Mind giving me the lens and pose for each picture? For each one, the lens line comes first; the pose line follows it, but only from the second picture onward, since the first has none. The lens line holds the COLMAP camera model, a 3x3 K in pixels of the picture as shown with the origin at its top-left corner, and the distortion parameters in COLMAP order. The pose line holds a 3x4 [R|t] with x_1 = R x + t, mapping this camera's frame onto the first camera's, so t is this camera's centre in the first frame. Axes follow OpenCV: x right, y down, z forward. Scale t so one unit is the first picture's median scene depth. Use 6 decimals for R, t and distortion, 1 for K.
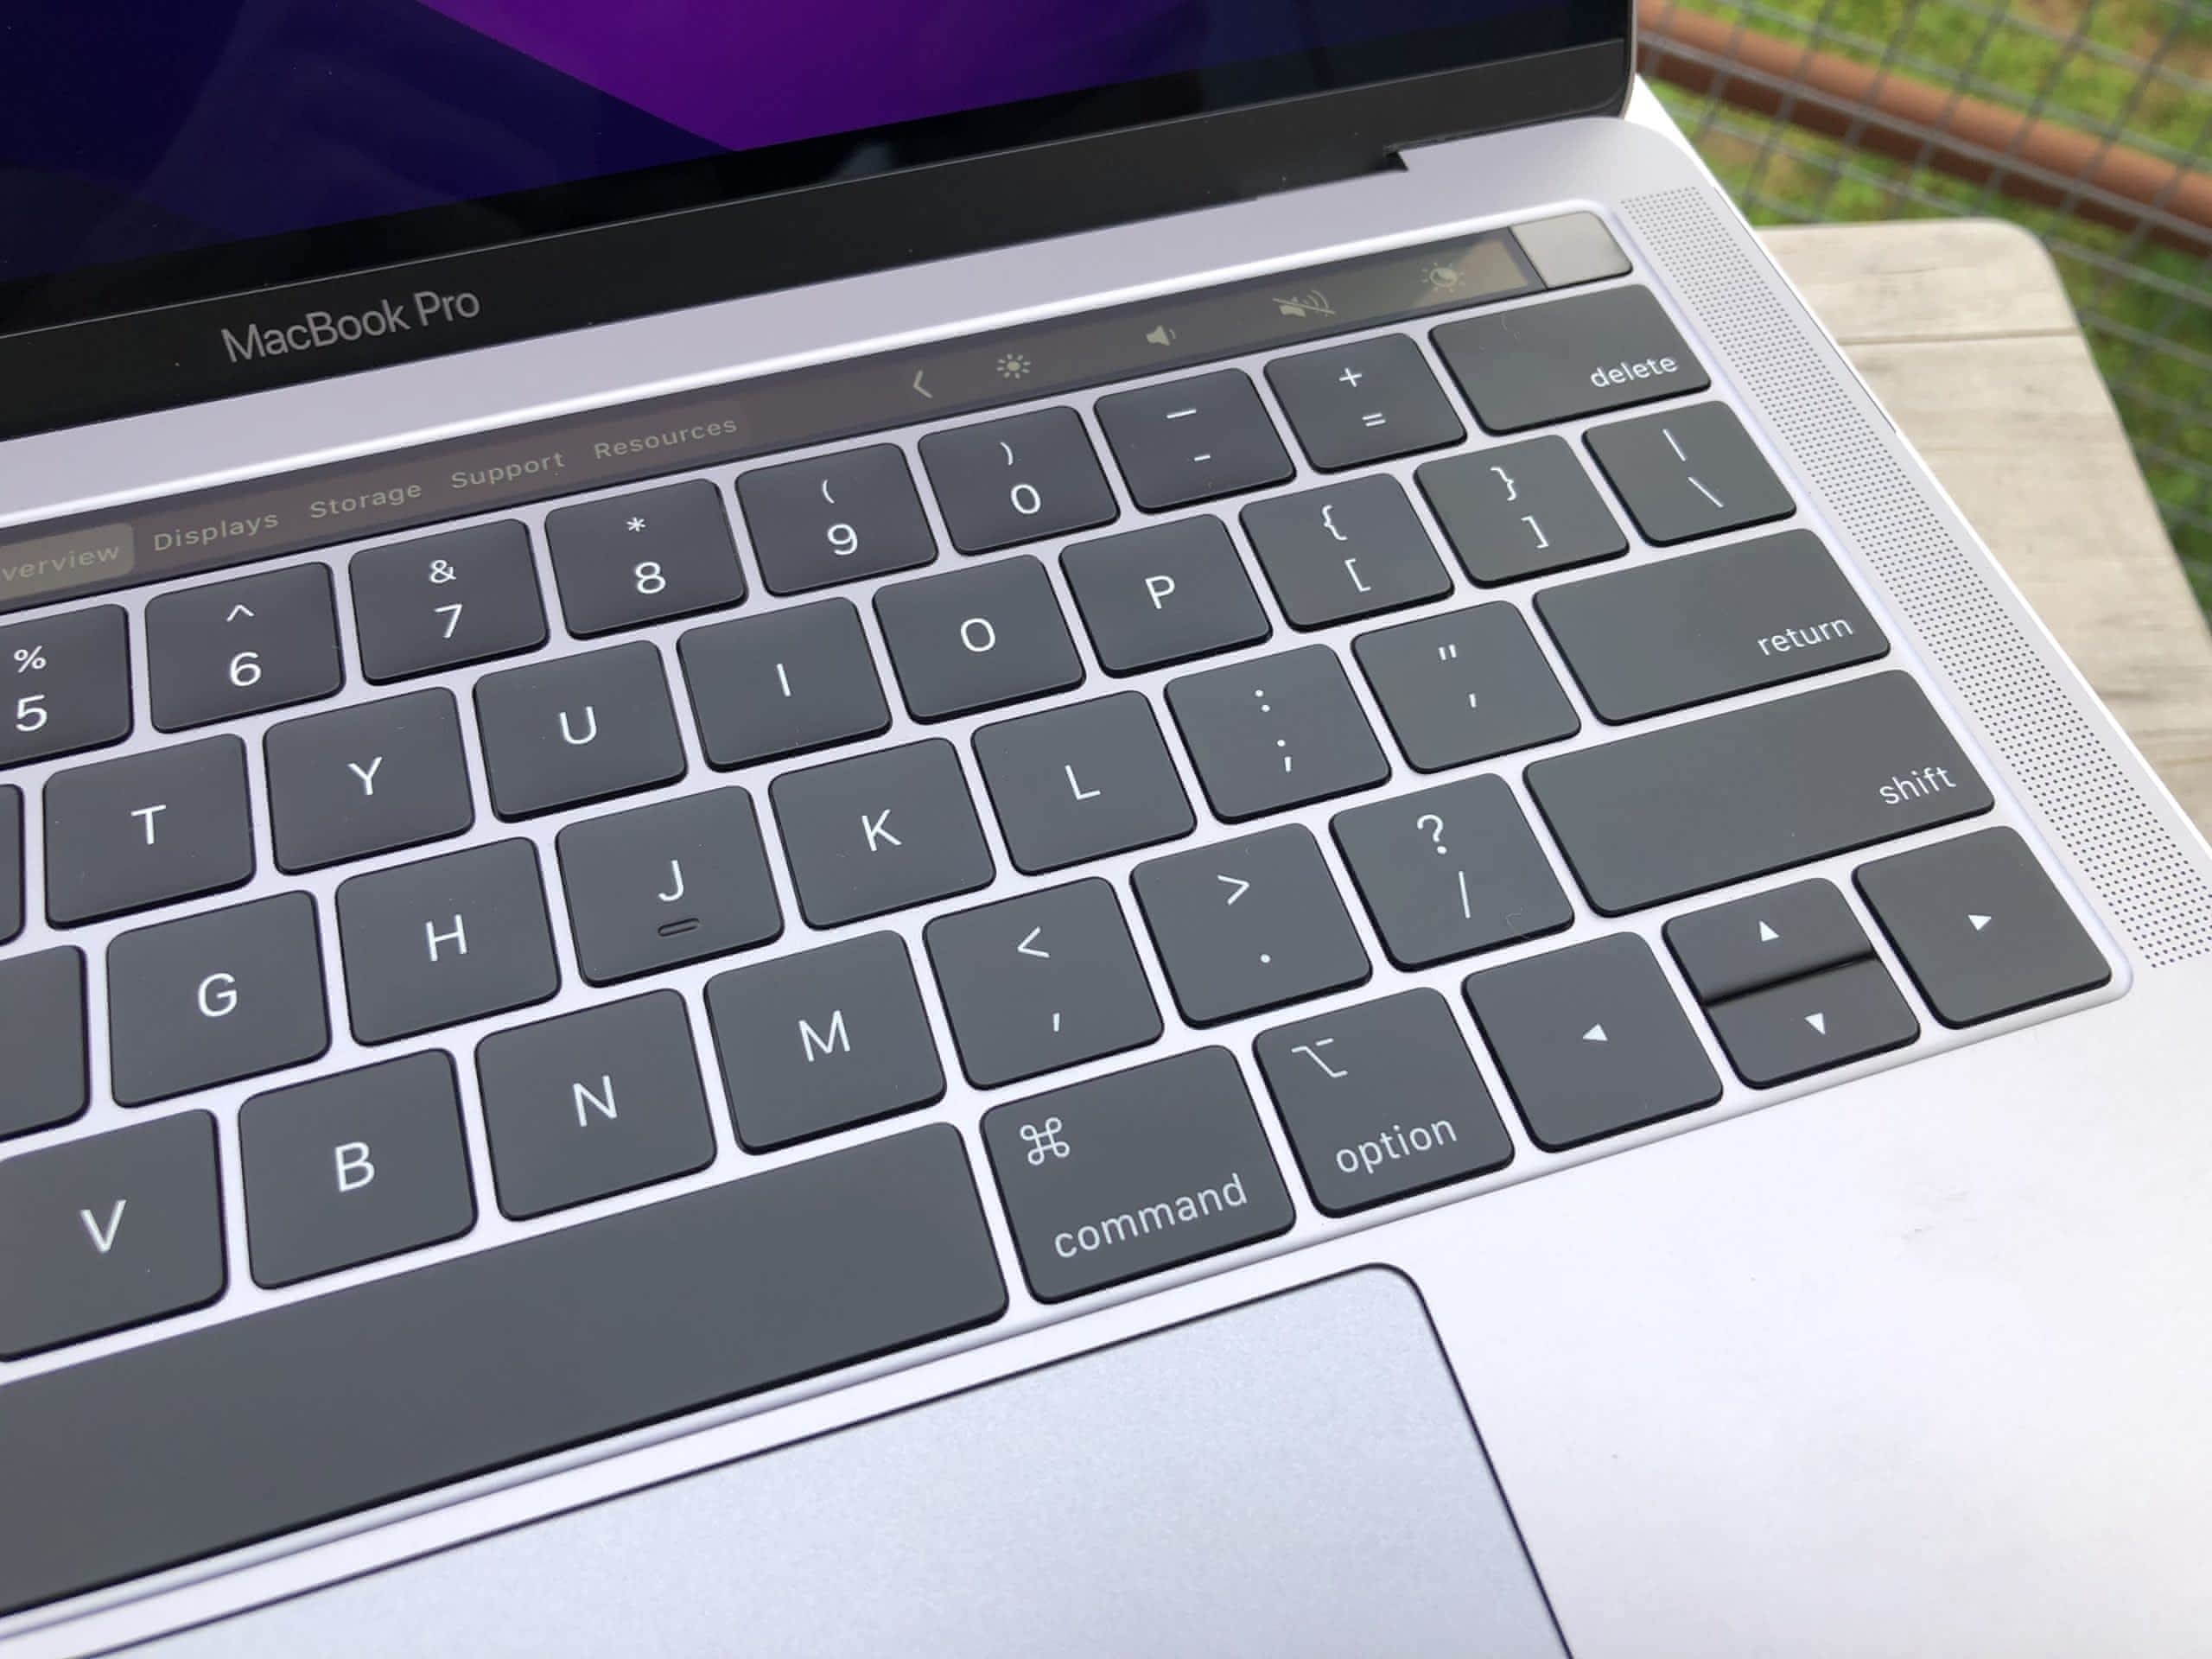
lens RADIAL K [[1829.2, 0, 1106.0], [0, 1829.2, 829.5], [0, 0, 1]] dist [0.007400, -0.126738]
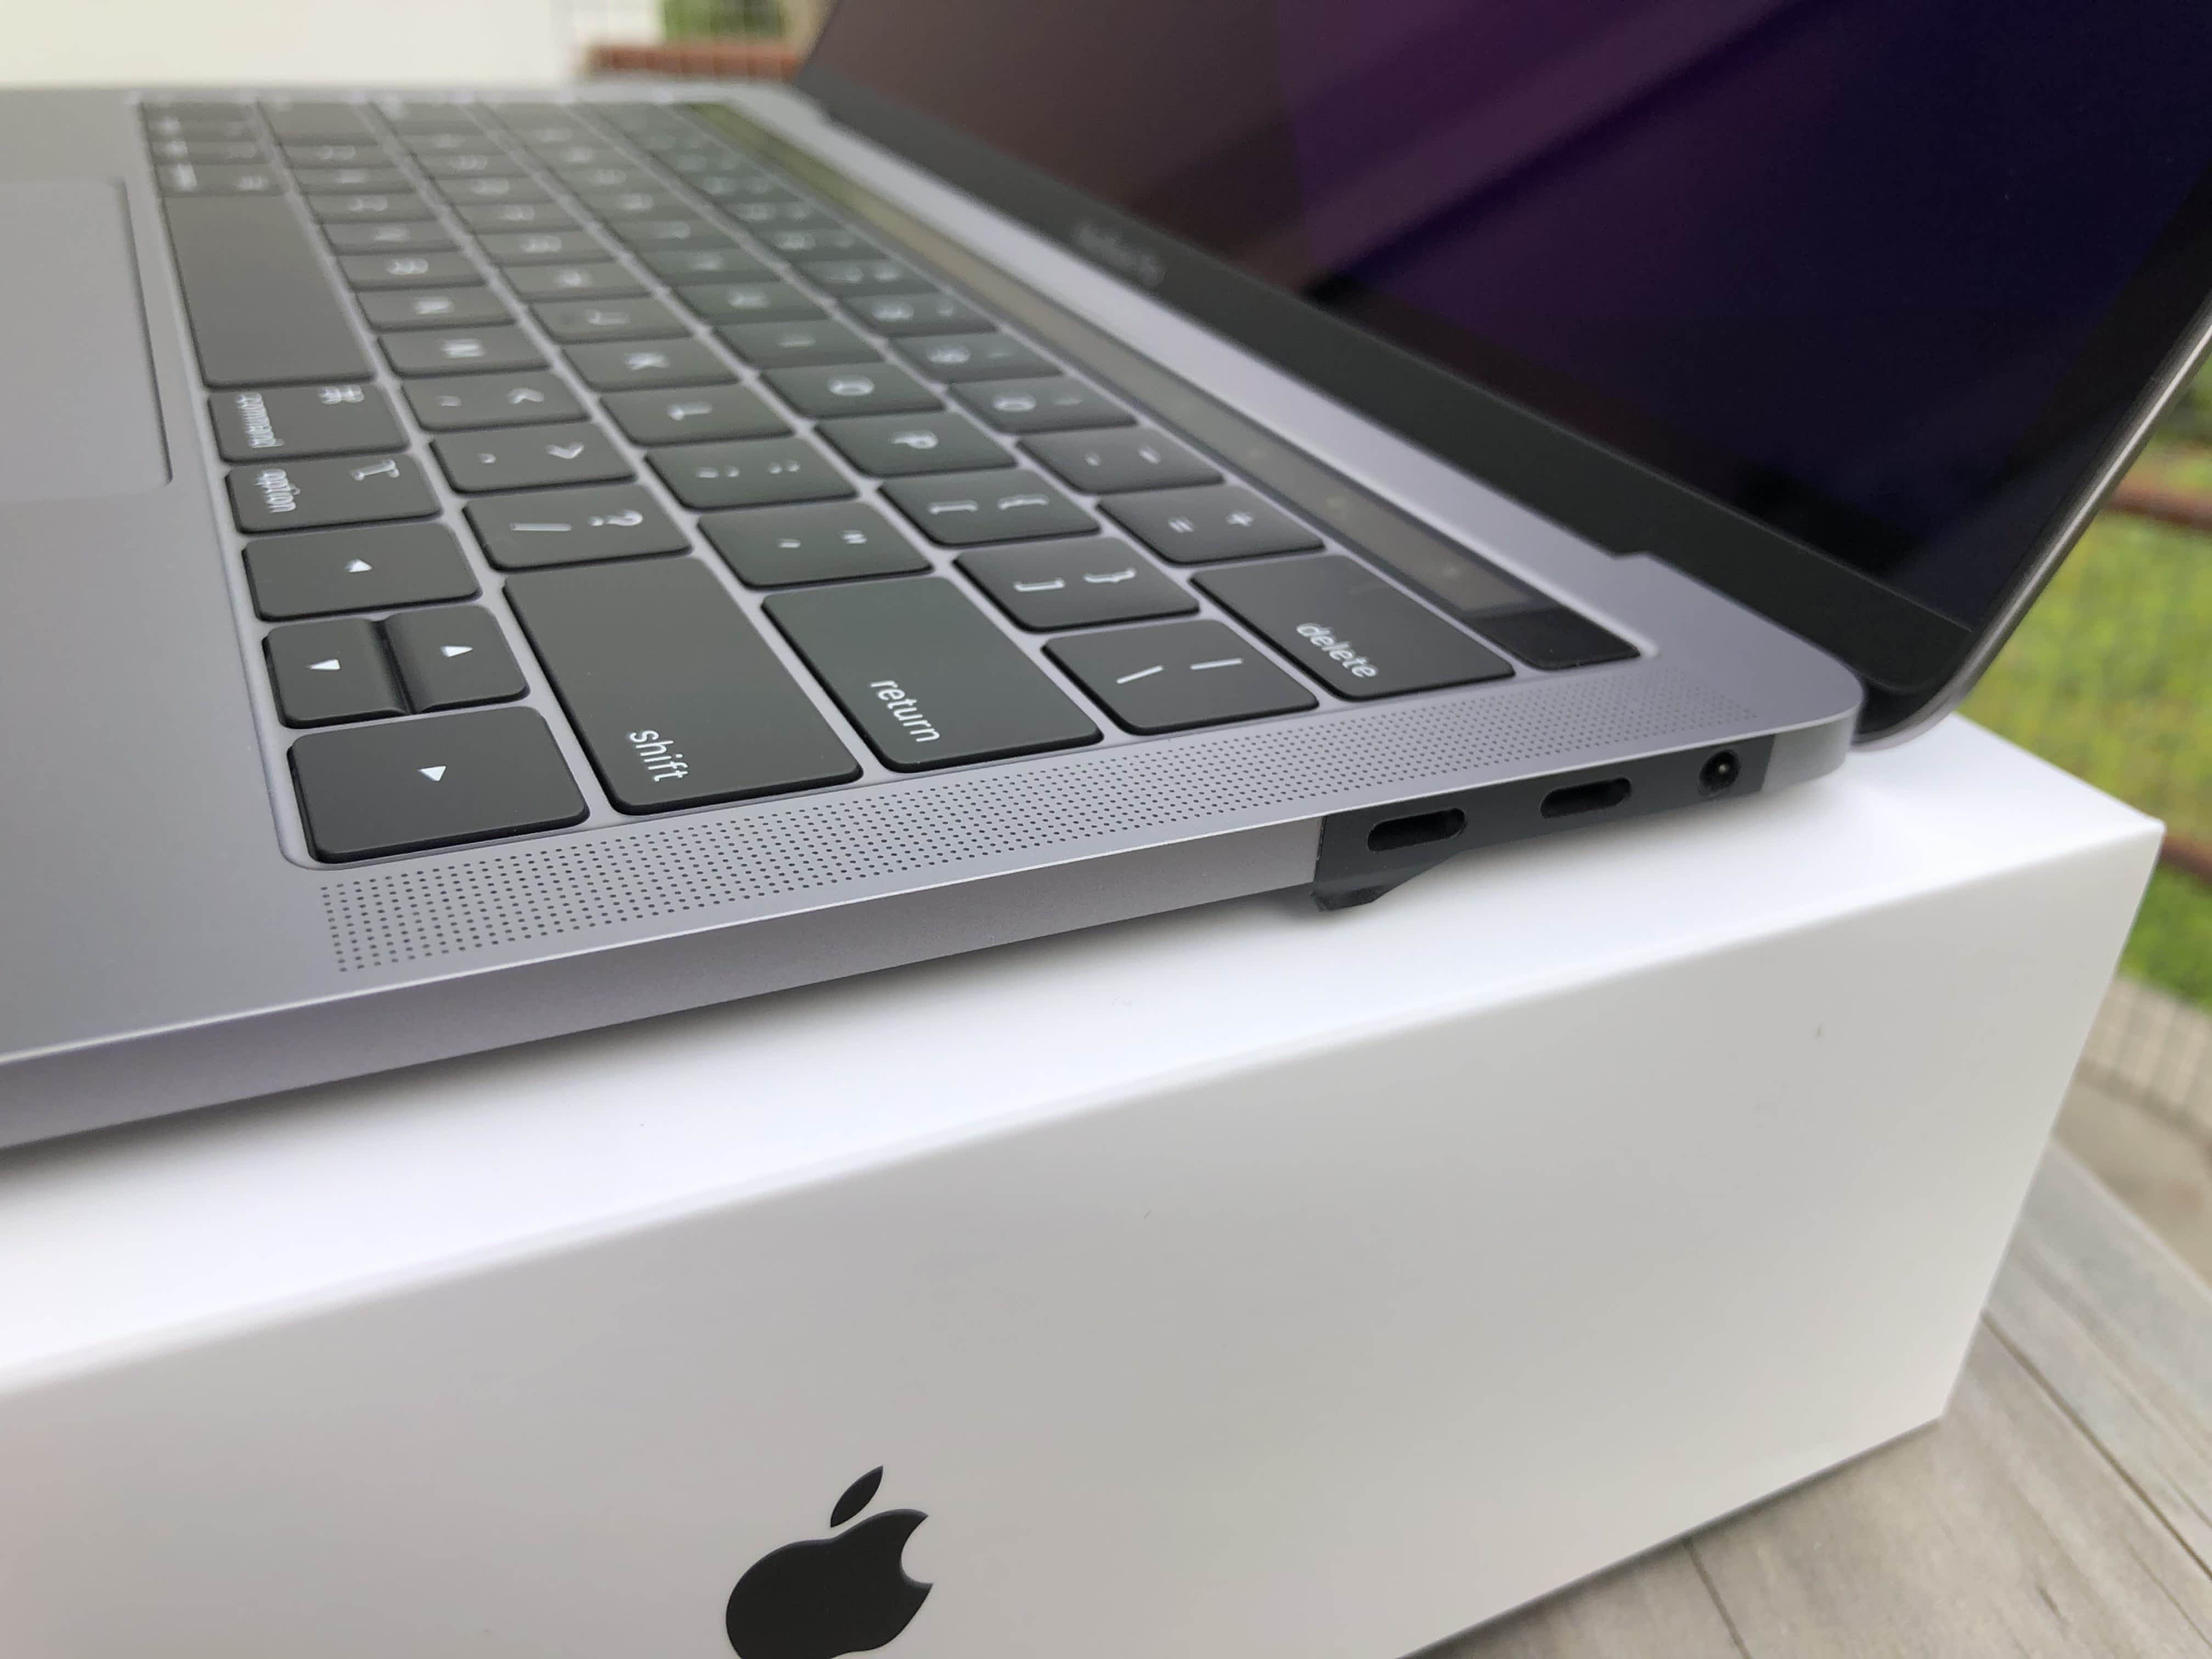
lens RADIAL K [[1829.2, 0, 1106.0], [0, 1829.2, 829.5], [0, 0, 1]] dist [0.007400, -0.126738]
pose [[0.162272, 0.489387, -0.856836, 1.071274], [-0.869913, 0.480812, 0.109871, -0.237876], [0.465747, 0.727544, 0.503746, 0.692411]]
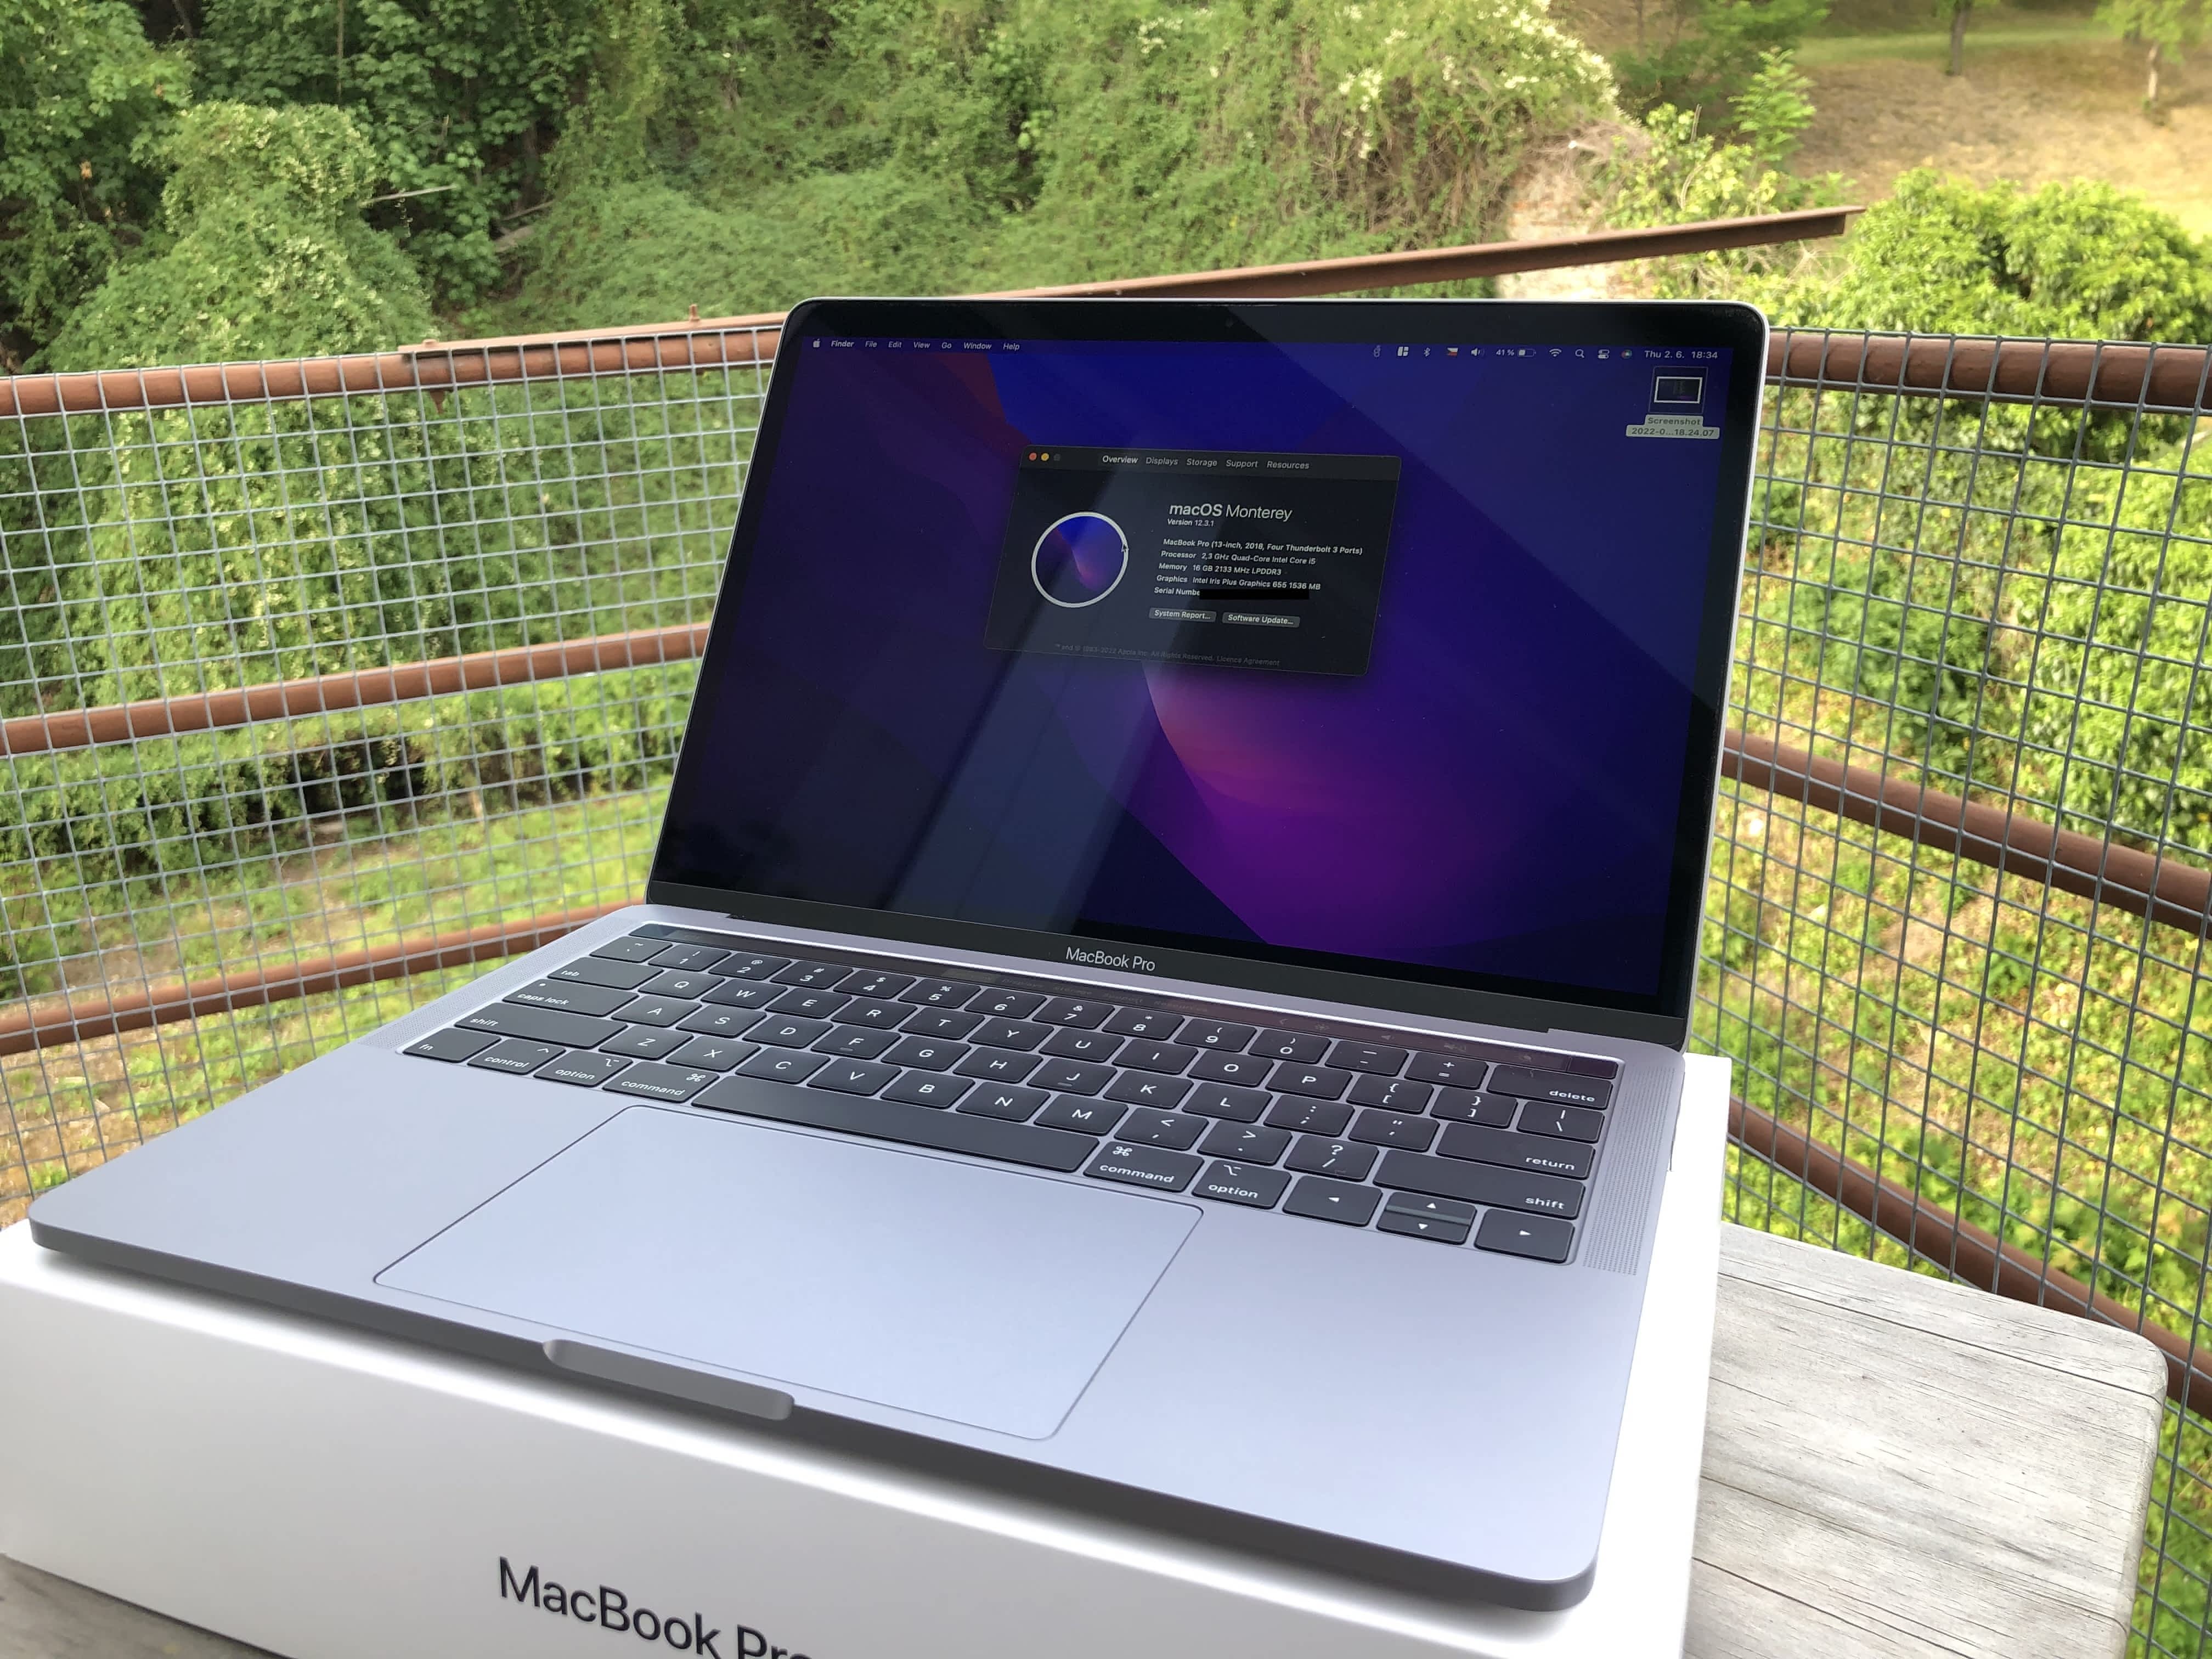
lens RADIAL K [[1829.2, 0, 1106.0], [0, 1829.2, 829.5], [0, 0, 1]] dist [0.007400, -0.126738]
pose [[0.782556, 0.149725, -0.604309, 1.224779], [-0.526209, 0.677820, -0.513482, 1.018677], [0.332732, 0.719821, 0.609219, -0.778367]]
